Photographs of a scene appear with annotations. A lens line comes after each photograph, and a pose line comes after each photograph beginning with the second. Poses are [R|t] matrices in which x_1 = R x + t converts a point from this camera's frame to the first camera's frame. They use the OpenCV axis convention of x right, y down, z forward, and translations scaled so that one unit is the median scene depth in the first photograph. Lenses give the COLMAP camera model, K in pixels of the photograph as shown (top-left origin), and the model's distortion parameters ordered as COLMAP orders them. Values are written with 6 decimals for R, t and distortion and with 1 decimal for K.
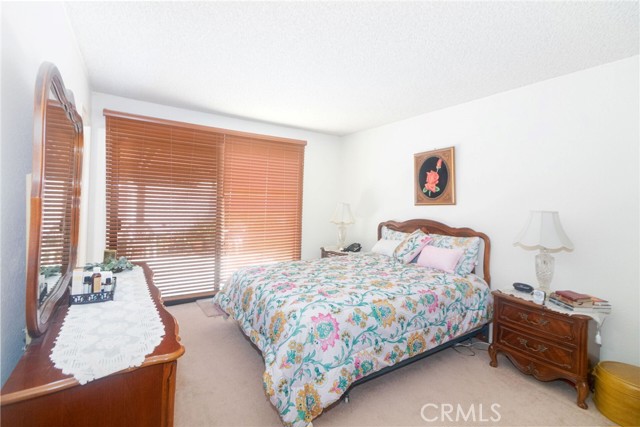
lens RADIAL K [[297.7, 0, 322.2], [0, 297.7, 212.2], [0, 0, 1]] dist [0.005755, 0.000992]
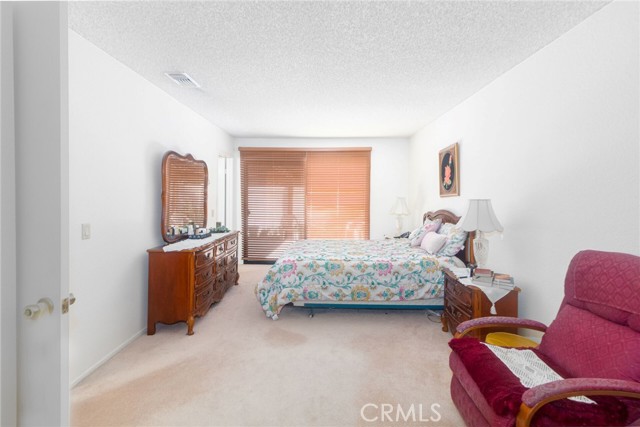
lens RADIAL K [[297.7, 0, 316.7], [0, 297.7, 212.4], [0, 0, 1]] dist [0.005755, 0.000992]
pose [[0.825040, 0.007410, -0.565026, 0.872259], [-0.001514, 0.999939, 0.010902, 0.034283], [0.565072, -0.008139, 0.825001, -0.275621]]
